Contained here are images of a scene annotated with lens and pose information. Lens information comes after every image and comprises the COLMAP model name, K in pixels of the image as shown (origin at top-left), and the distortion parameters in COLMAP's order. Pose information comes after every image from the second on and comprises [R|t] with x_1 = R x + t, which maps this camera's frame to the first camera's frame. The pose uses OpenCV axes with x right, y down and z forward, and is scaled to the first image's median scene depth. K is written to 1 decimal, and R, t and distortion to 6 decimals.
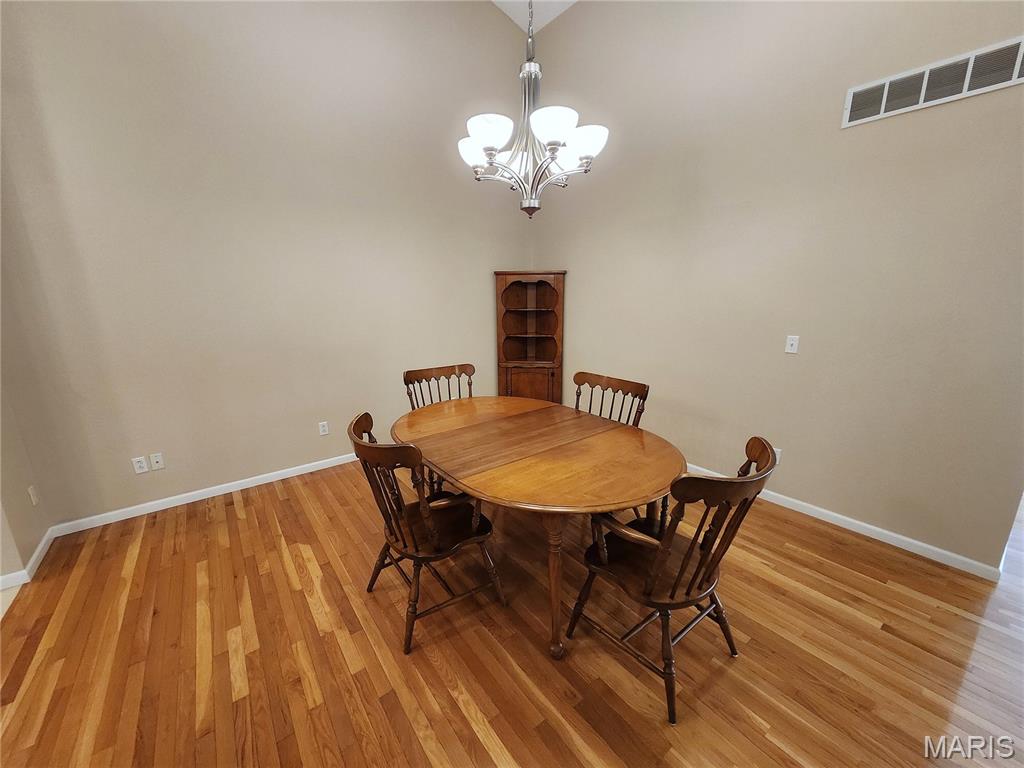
lens RADIAL K [[402.5, 0, 510.5], [0, 402.5, 392.7], [0, 0, 1]] dist [0.002758, 0.000418]
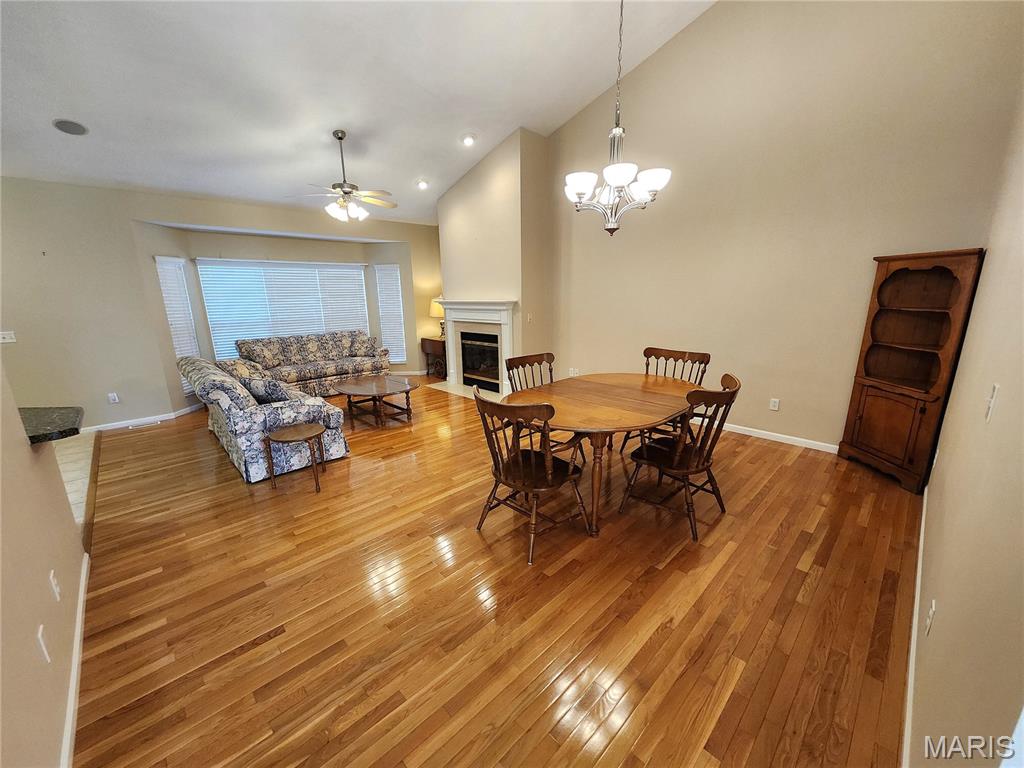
lens RADIAL K [[402.5, 0, 503.8], [0, 402.5, 390.1], [0, 0, 1]] dist [0.002758, 0.000418]
pose [[0.110149, 0.249389, -0.962119, 0.861149], [-0.221611, 0.949803, 0.220825, -0.093424], [0.968894, 0.188892, 0.159887, 0.307052]]
